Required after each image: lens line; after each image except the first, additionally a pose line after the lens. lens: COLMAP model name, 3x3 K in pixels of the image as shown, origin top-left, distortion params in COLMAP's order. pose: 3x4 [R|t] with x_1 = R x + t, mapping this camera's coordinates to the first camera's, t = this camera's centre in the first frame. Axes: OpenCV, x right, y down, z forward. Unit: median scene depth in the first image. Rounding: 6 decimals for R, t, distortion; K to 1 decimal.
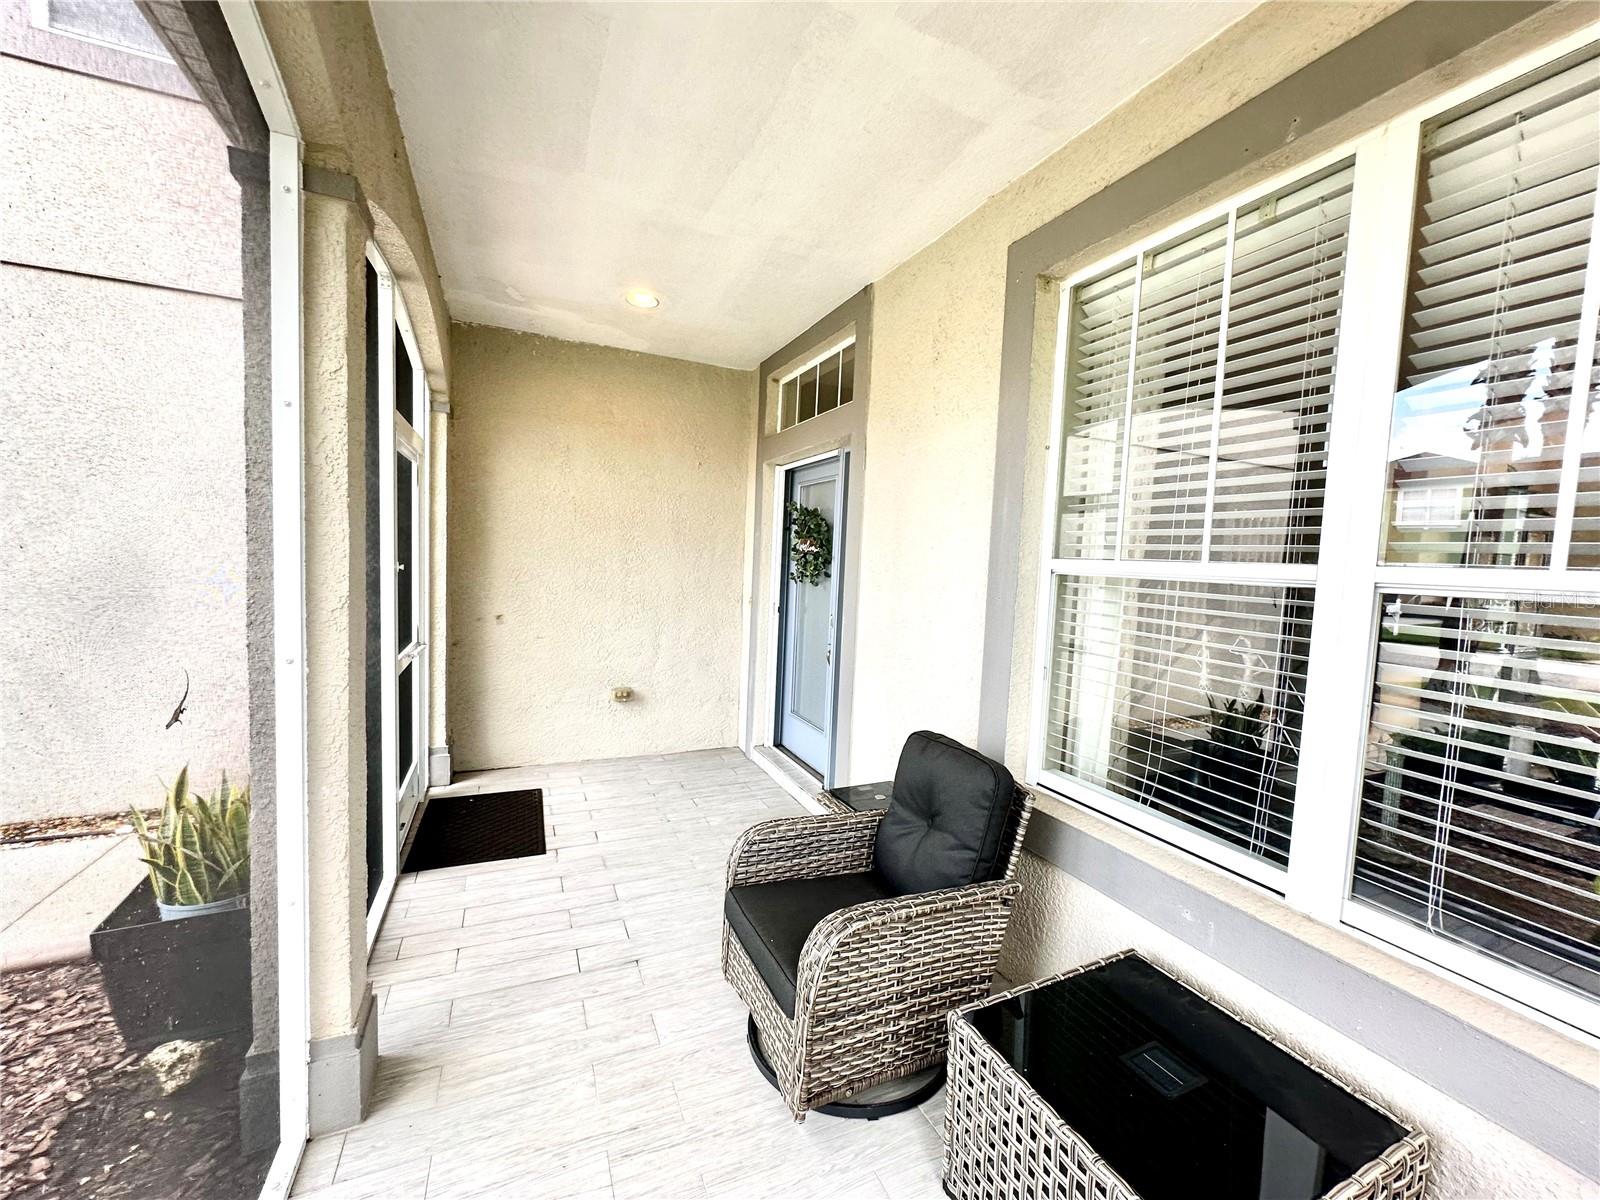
lens RADIAL K [[637.6, 0, 804.4], [0, 637.6, 592.7], [0, 0, 1]] dist [-0.012641, 0.005990]
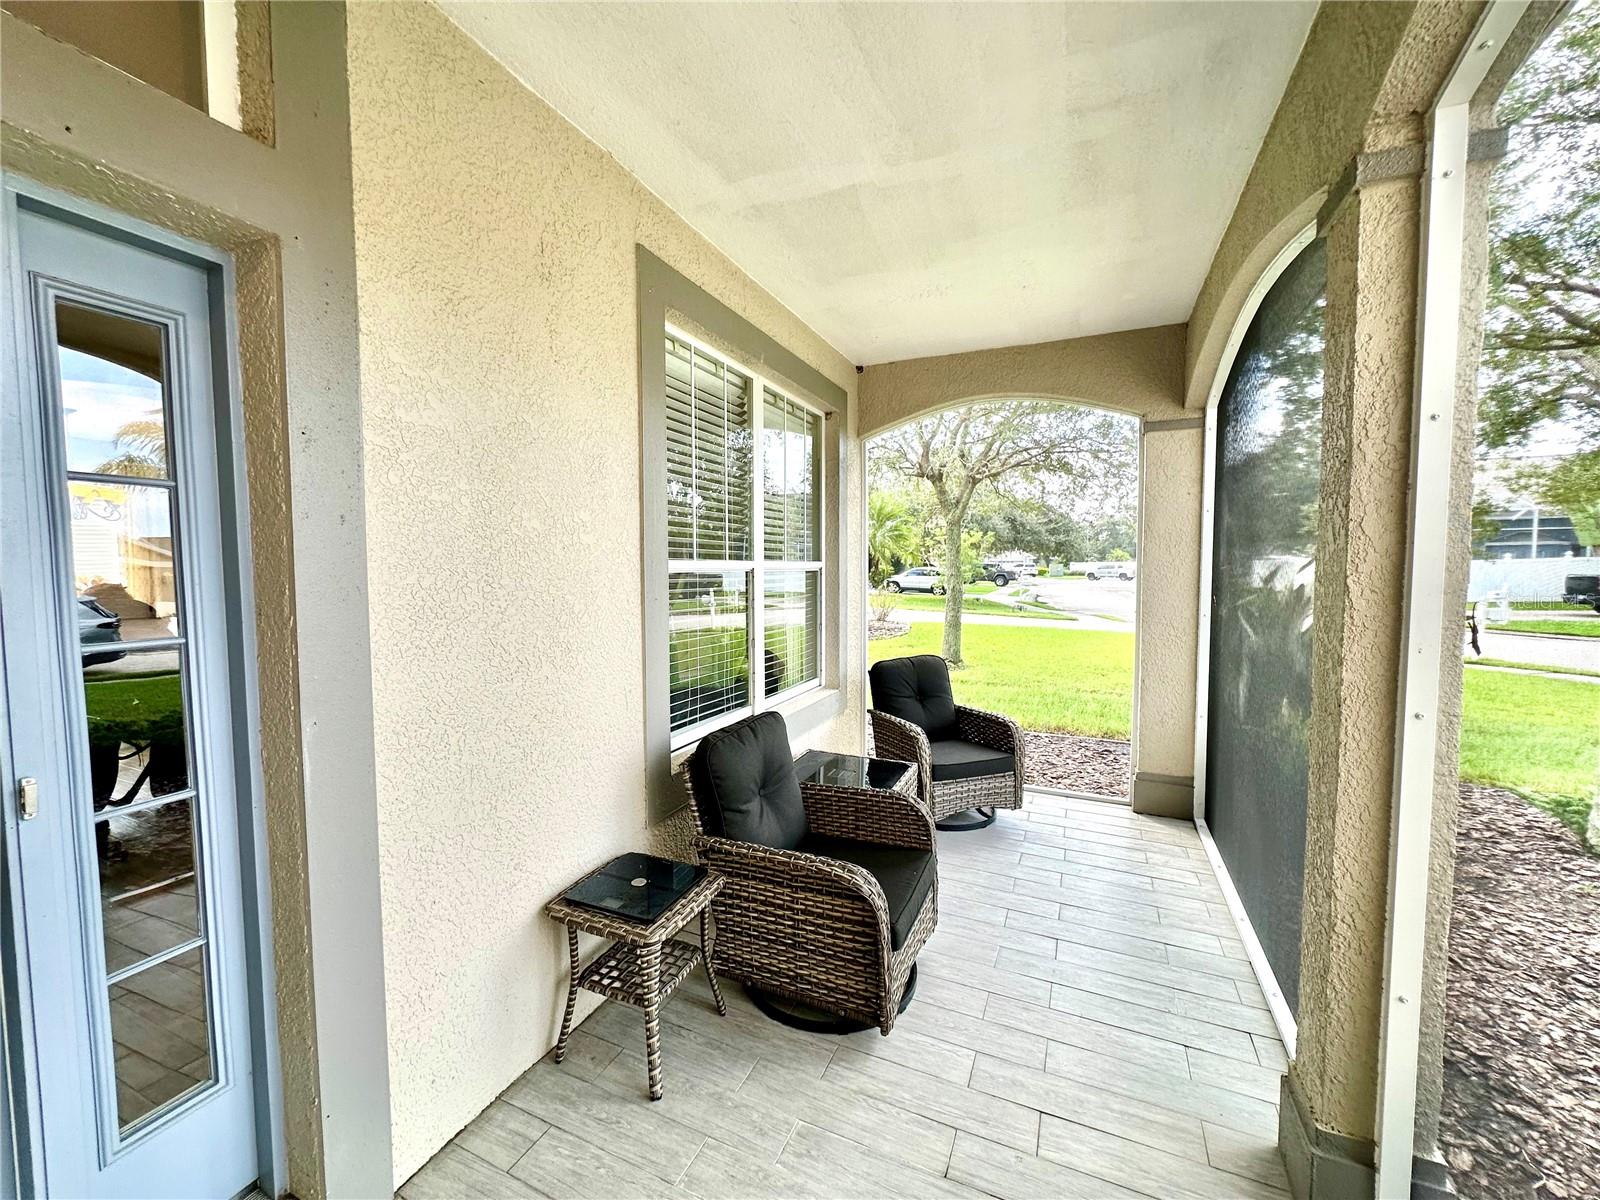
lens RADIAL K [[637.6, 0, 804.4], [0, 637.6, 592.7], [0, 0, 1]] dist [-0.012641, 0.005990]
pose [[-0.666744, -0.069879, 0.742004, -0.775968], [0.015676, 0.994060, 0.107703, -0.136308], [-0.745122, 0.083442, -0.661688, 1.891892]]
